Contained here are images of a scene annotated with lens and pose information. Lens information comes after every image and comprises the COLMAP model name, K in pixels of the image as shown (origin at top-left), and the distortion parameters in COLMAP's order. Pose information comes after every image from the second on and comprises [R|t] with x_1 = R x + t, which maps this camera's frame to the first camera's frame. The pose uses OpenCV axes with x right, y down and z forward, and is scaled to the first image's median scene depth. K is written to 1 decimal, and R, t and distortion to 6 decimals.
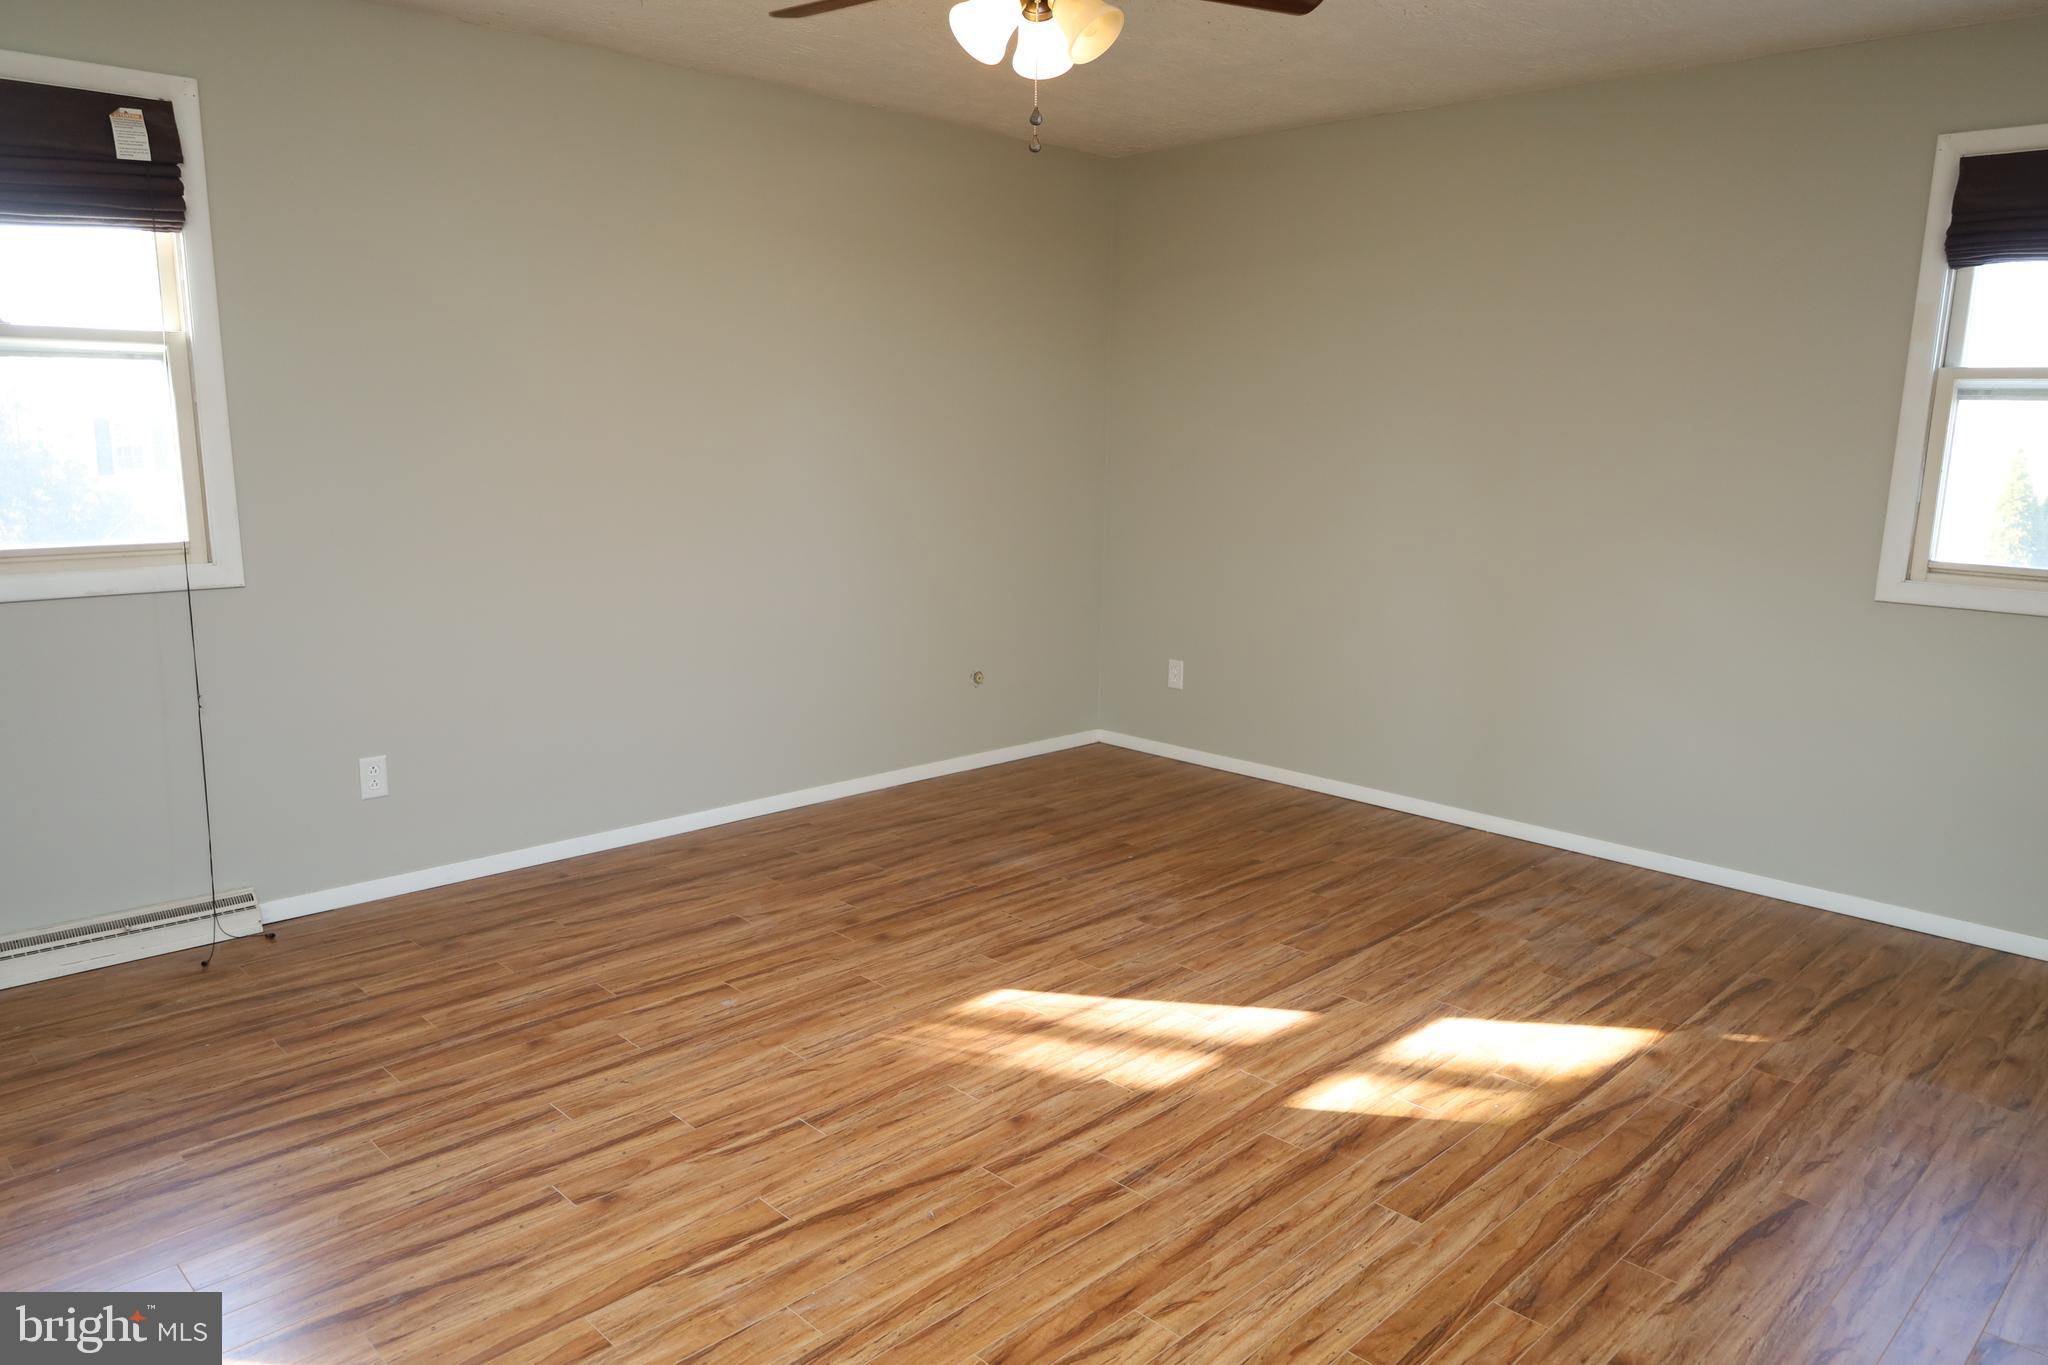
lens RADIAL K [[1400.5, 0, 1028.8], [0, 1400.5, 687.8], [0, 0, 1]] dist [-0.002959, -0.001731]
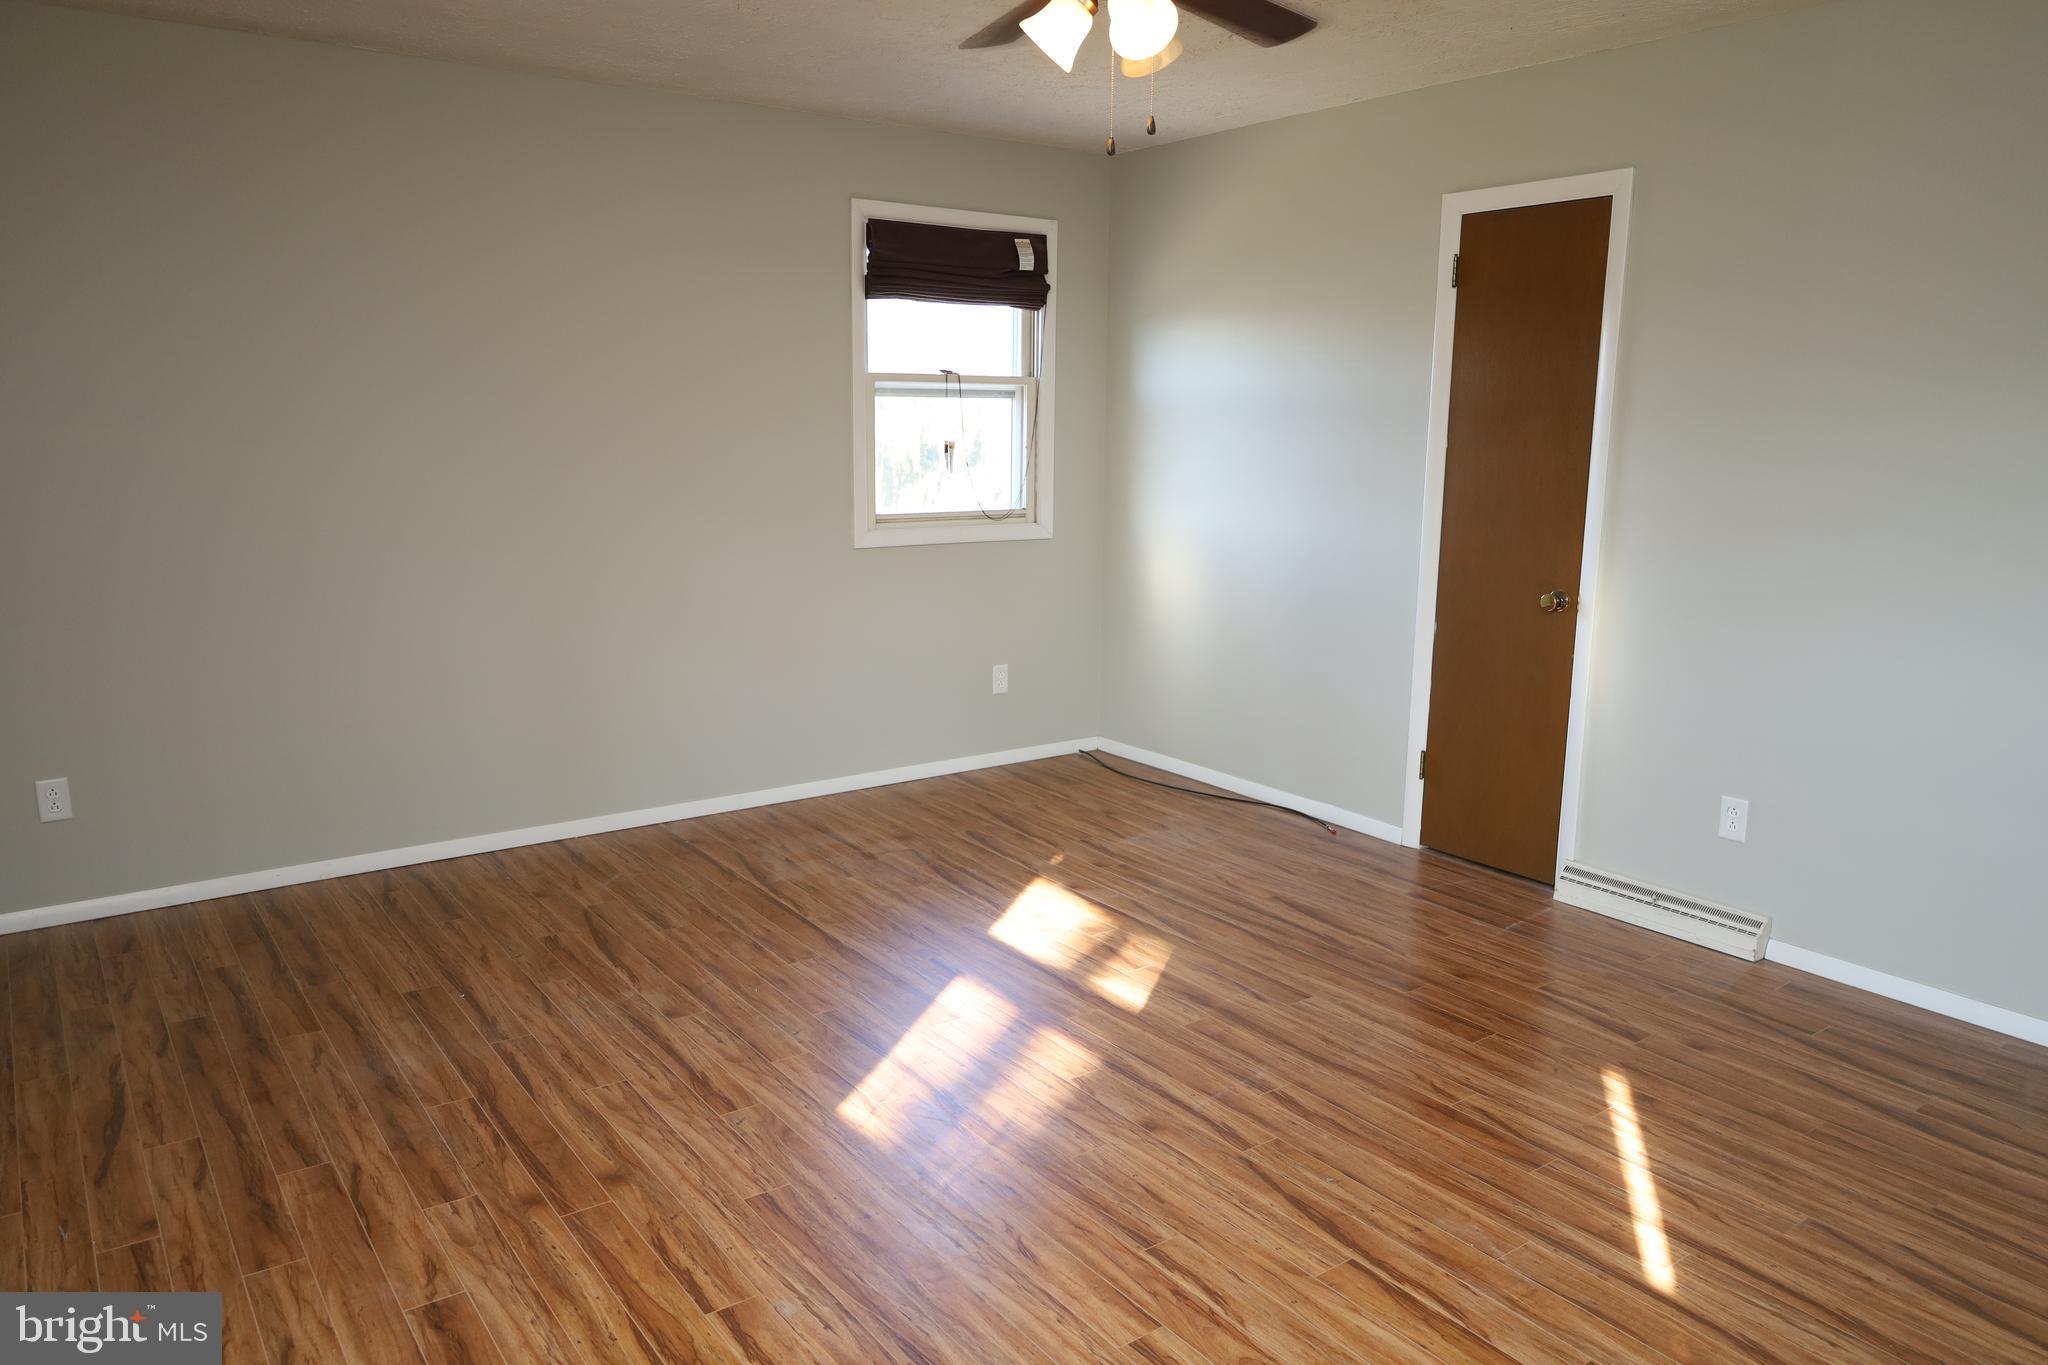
lens RADIAL K [[1400.5, 0, 1028.8], [0, 1400.5, 687.8], [0, 0, 1]] dist [-0.002959, -0.001731]
pose [[0.152996, -0.202809, 0.967192, -0.705134], [0.182160, 0.967732, 0.174107, -0.142394], [-0.971293, 0.149546, 0.185003, 0.646347]]
